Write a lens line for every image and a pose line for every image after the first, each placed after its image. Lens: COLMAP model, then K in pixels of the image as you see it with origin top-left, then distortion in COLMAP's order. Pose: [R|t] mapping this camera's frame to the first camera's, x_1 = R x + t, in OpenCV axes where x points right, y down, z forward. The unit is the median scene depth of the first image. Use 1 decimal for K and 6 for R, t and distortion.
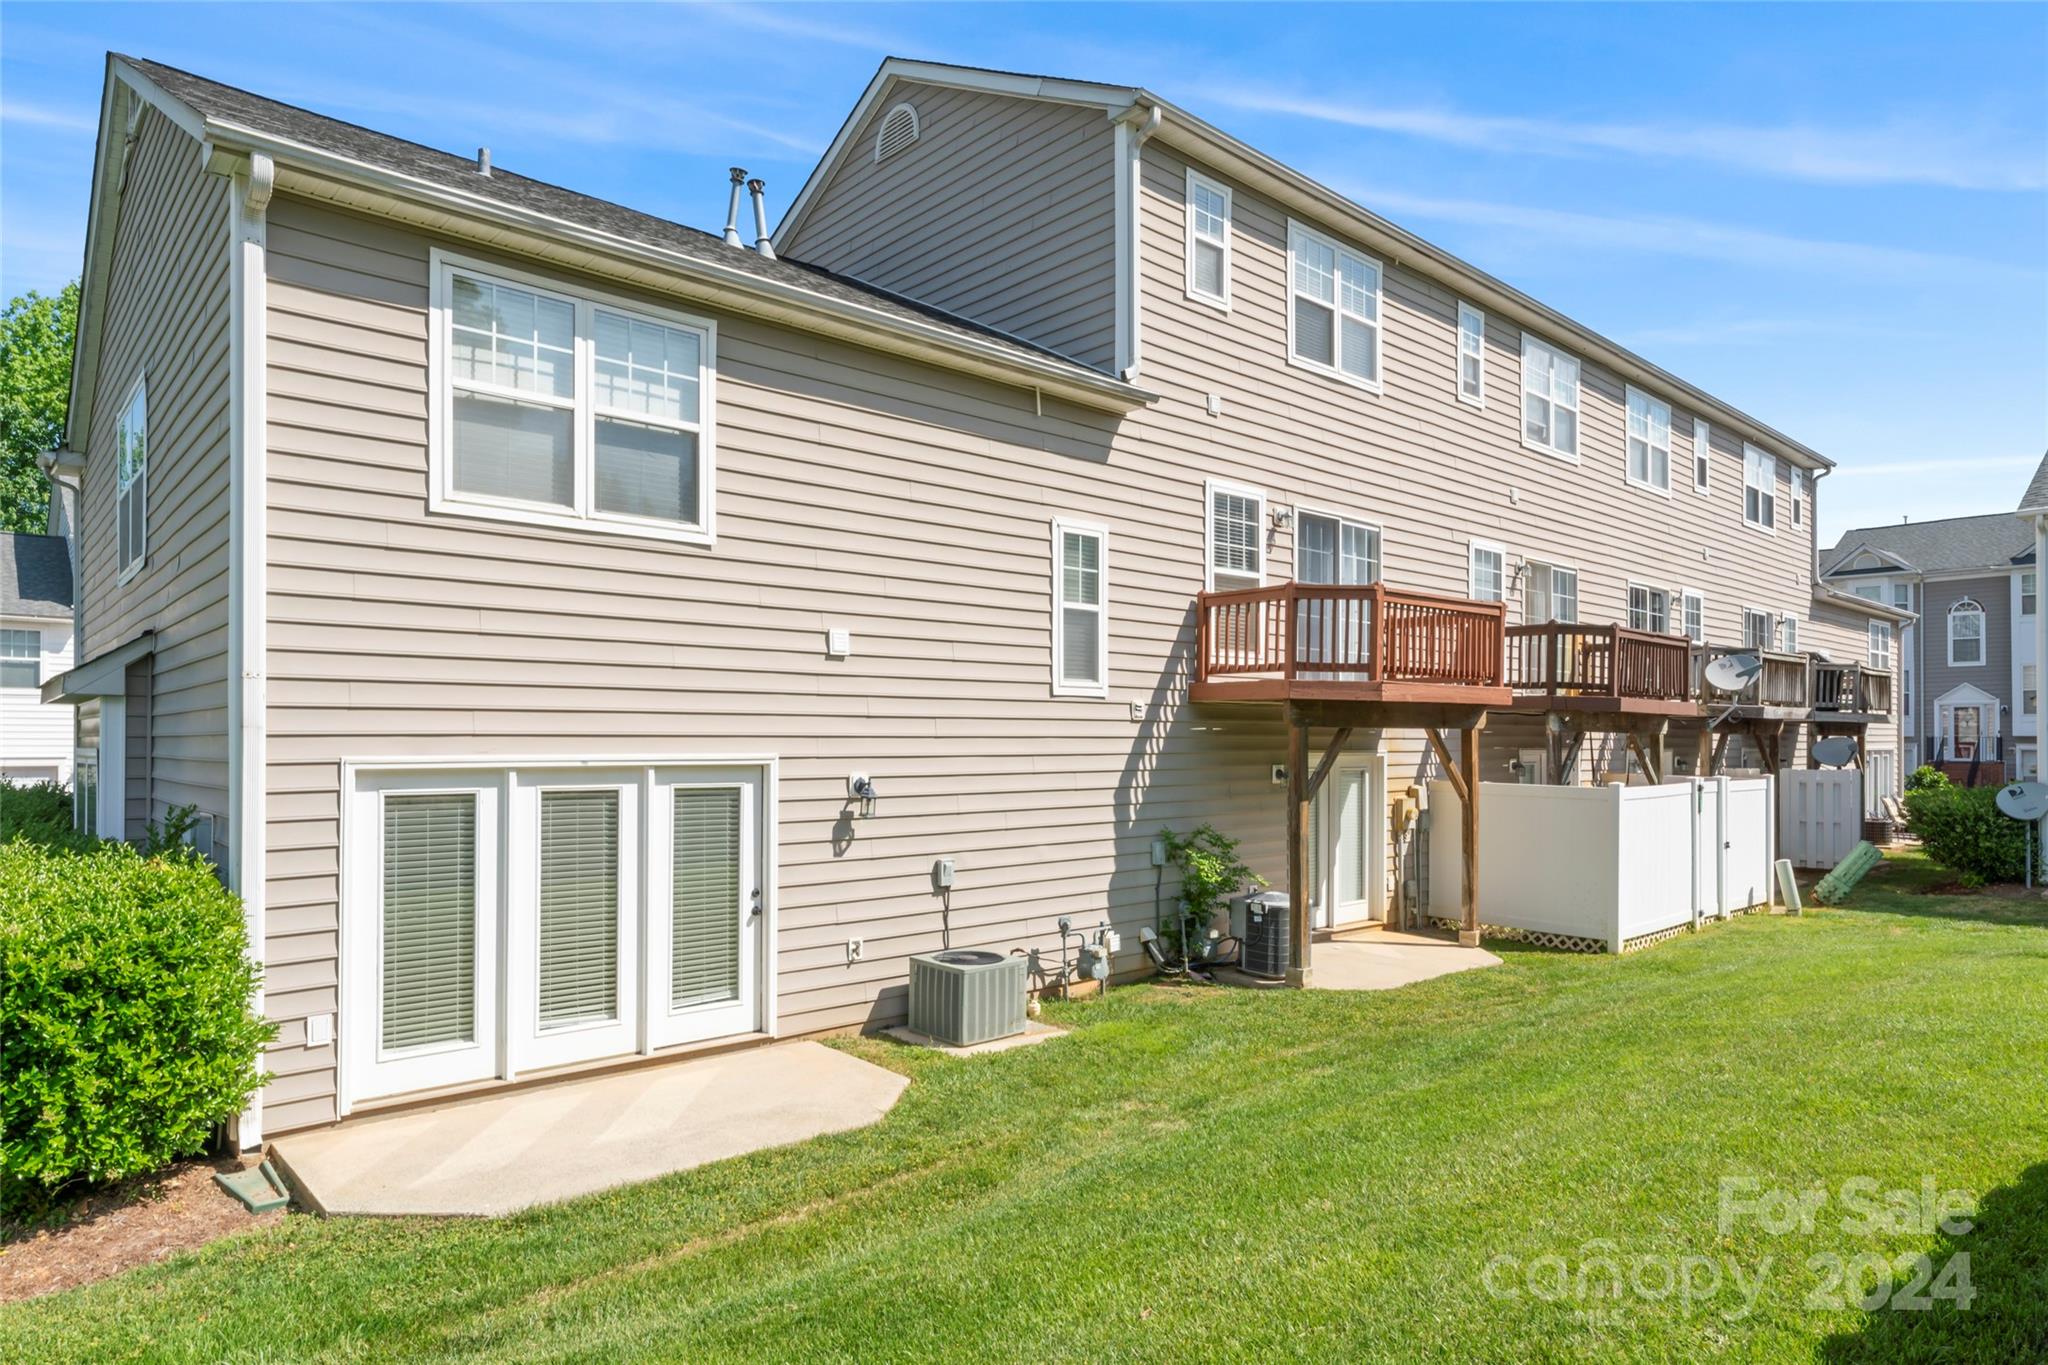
lens RADIAL K [[1212.3, 0, 1045.9], [0, 1212.3, 725.9], [0, 0, 1]] dist [-0.001357, -0.000271]
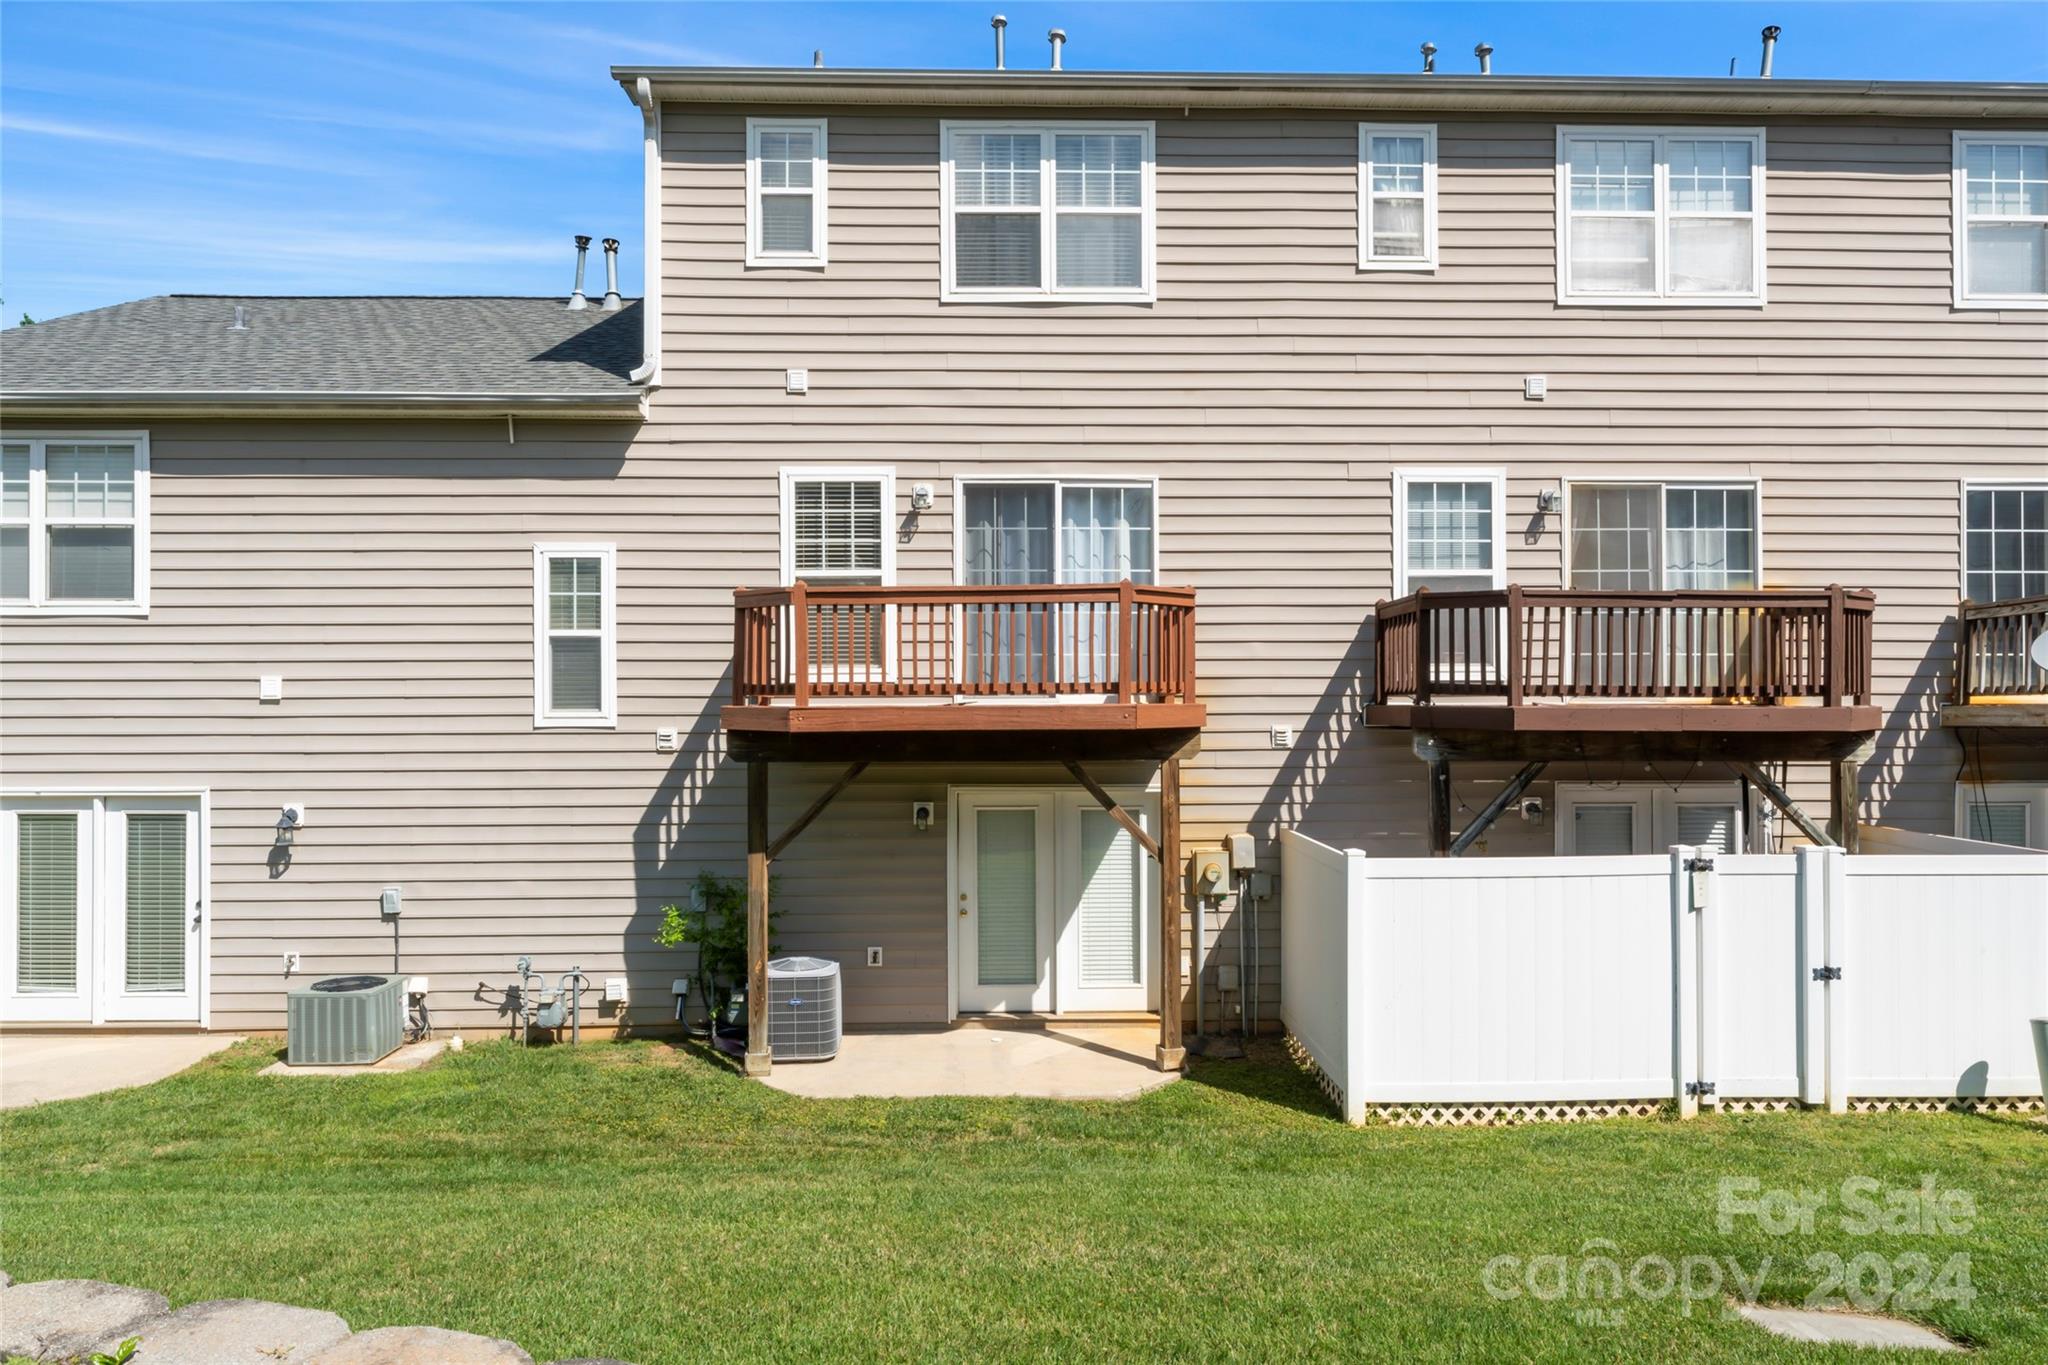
lens RADIAL K [[1236.4, 0, 1036.5], [0, 1236.4, 716.1], [0, 0, 1]] dist [-0.000957, -0.001225]
pose [[0.752522, -0.010368, -0.658486, 0.918826], [0.011639, 0.999929, -0.002444, -0.025935], [0.658465, -0.005825, 0.752589, 0.495832]]
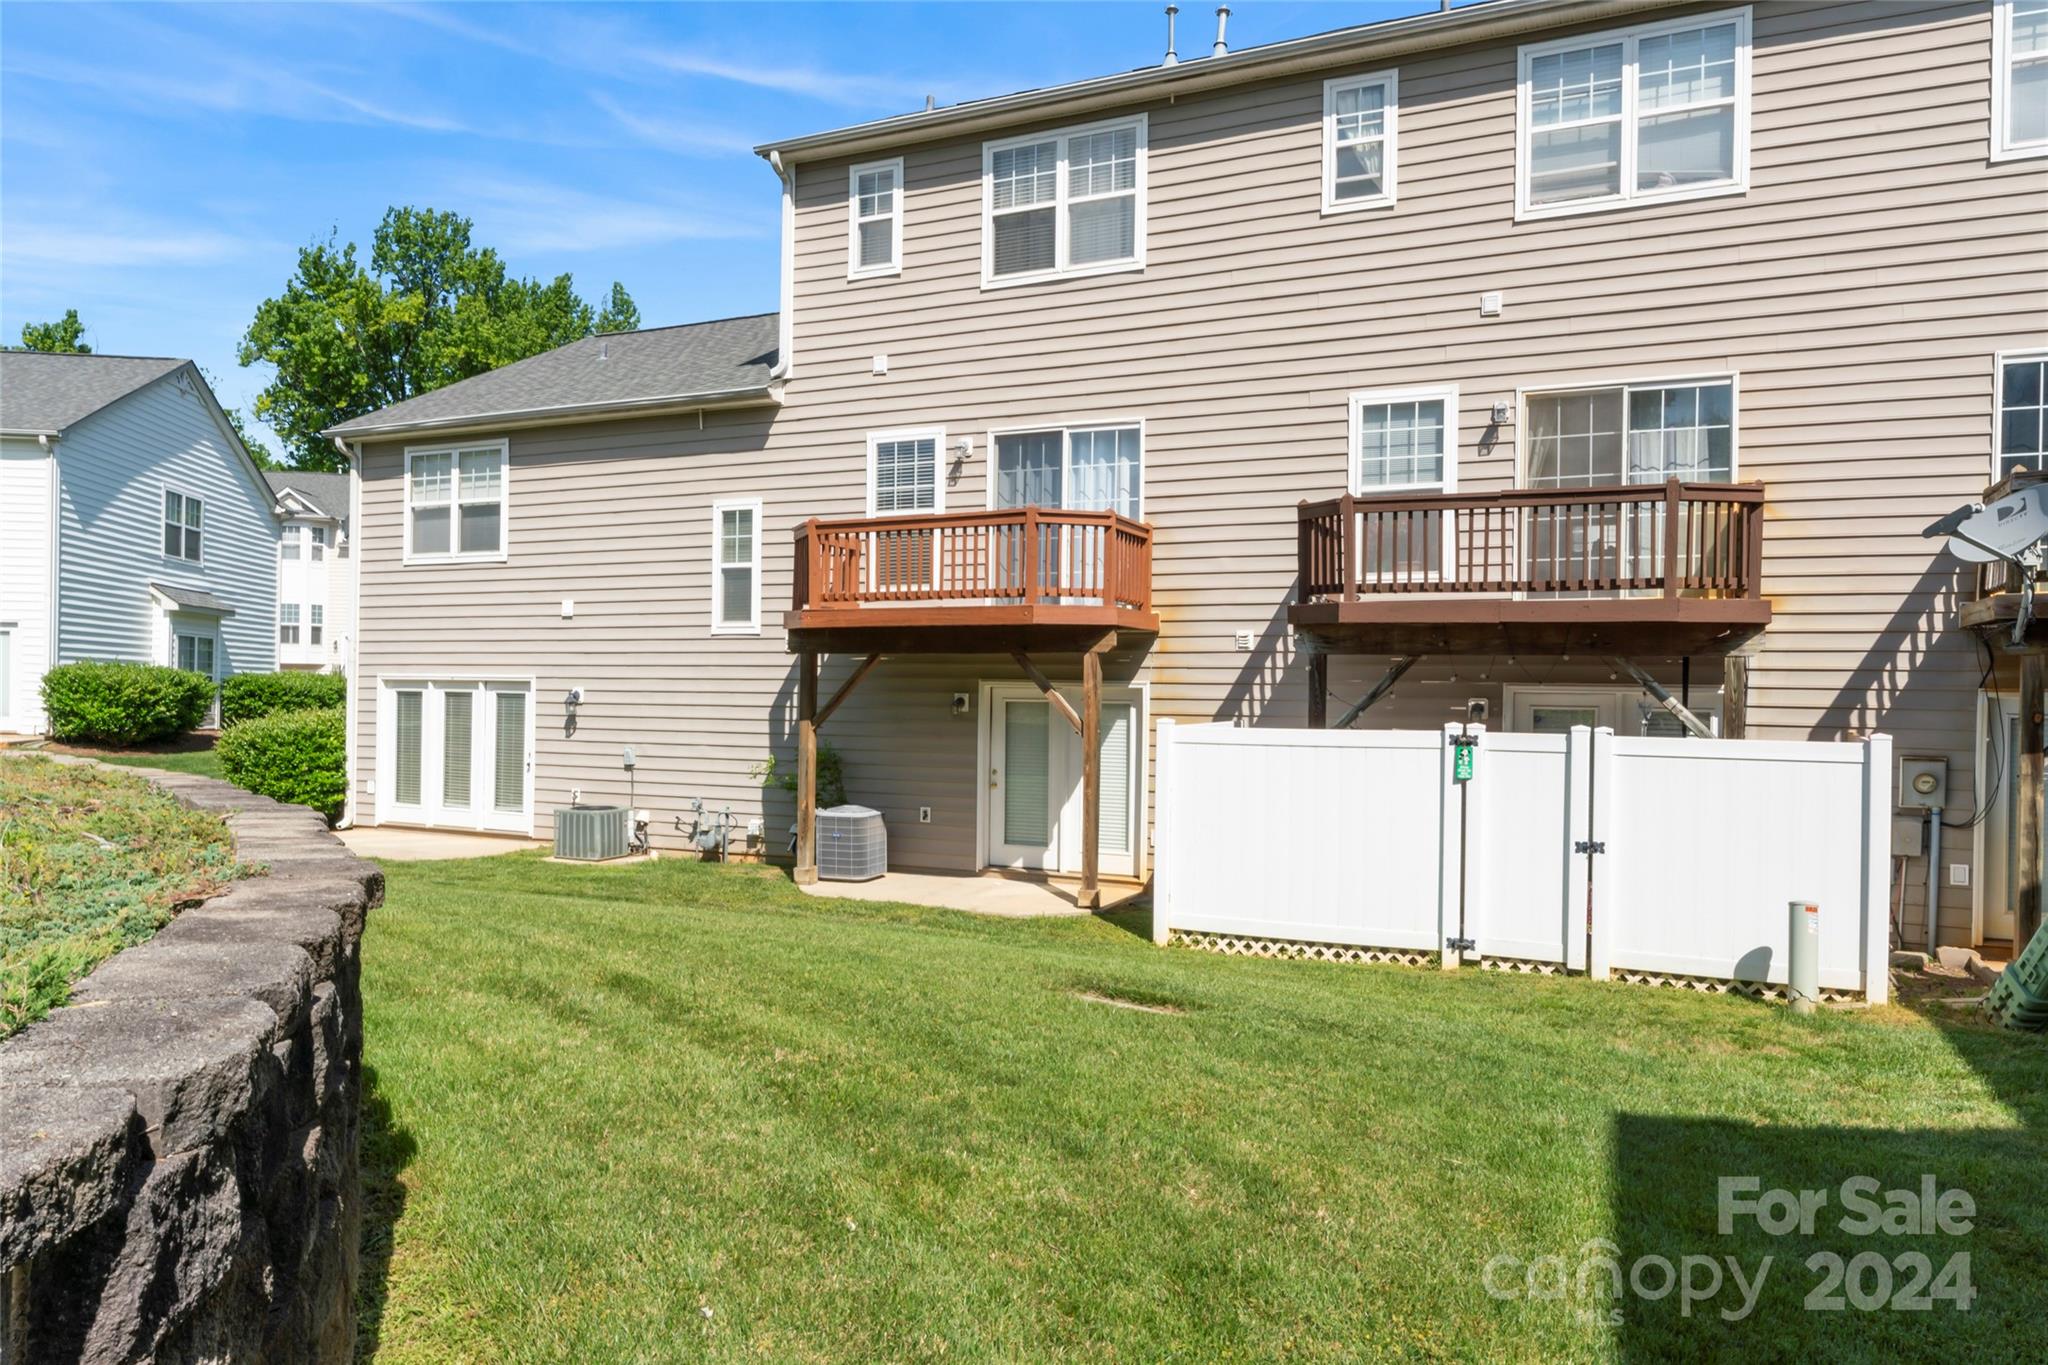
lens RADIAL K [[1350.9, 0, 1025.1], [0, 1350.9, 702.9], [0, 0, 1]] dist [-0.001068, -0.002117]
pose [[0.383002, 0.003552, -0.923741, 1.451398], [-0.006037, 0.999981, 0.001342, 0.044425], [0.923728, 0.005062, 0.383016, 0.715244]]
